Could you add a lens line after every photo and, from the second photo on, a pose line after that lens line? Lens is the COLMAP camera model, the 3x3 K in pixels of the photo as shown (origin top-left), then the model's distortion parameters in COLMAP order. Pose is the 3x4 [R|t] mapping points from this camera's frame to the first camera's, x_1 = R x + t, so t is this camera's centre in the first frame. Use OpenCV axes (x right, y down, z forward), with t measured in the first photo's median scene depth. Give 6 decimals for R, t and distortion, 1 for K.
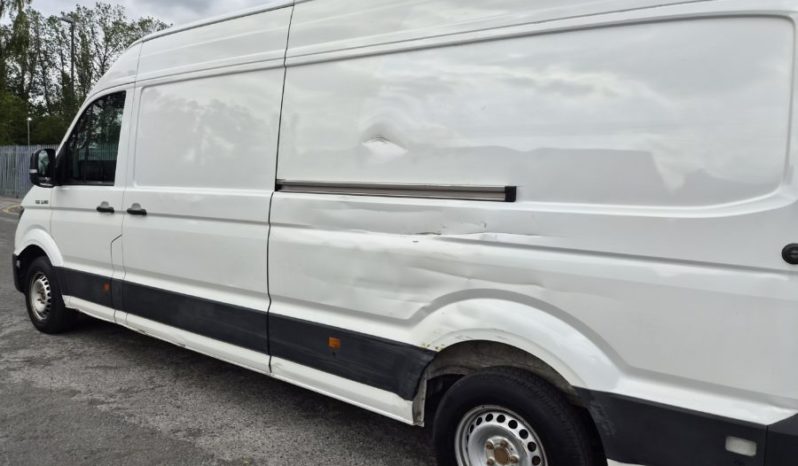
lens RADIAL K [[550.5, 0, 414.4], [0, 550.5, 222.6], [0, 0, 1]] dist [0.068338, -0.055605]
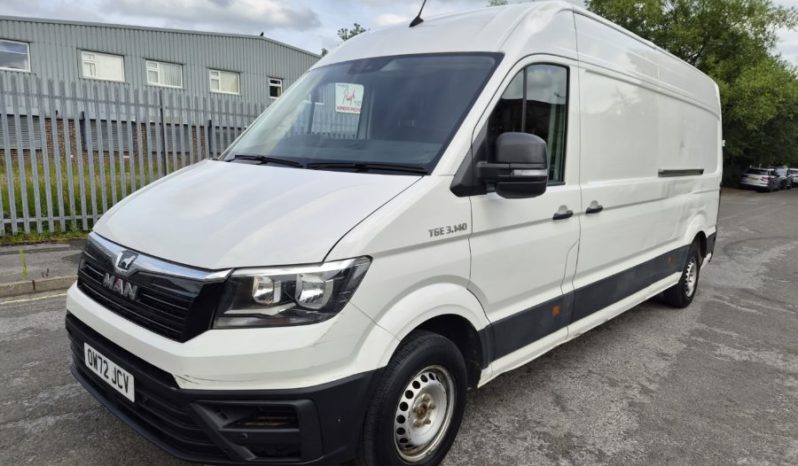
lens RADIAL K [[535.1, 0, 424.9], [0, 535.1, 232.8], [0, 0, 1]] dist [0.064192, -0.051320]
pose [[0.086264, -0.175220, 0.980743, -1.746085], [0.035549, 0.984327, 0.172734, -0.181981], [-0.995638, 0.019964, 0.091141, 1.483145]]
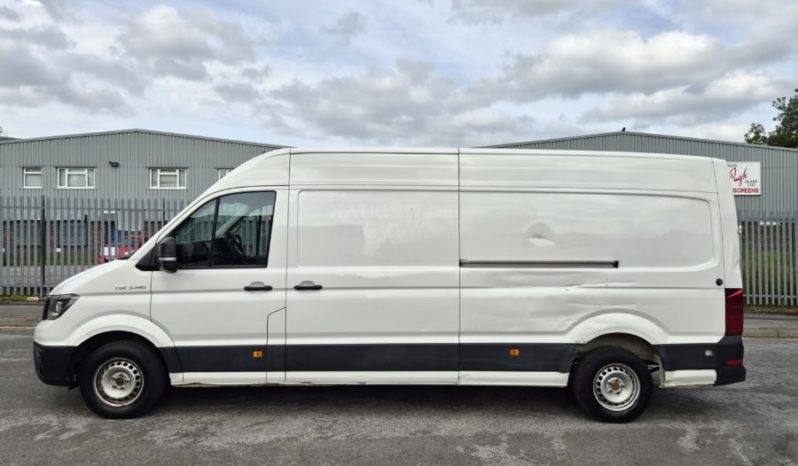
lens RADIAL K [[550.5, 0, 414.4], [0, 550.5, 222.6], [0, 0, 1]] dist [0.068338, -0.055605]
pose [[0.788705, -0.015144, 0.614585, -1.339837], [0.056985, 0.997194, -0.048558, -0.114826], [-0.612125, 0.073319, 0.787355, -0.200373]]
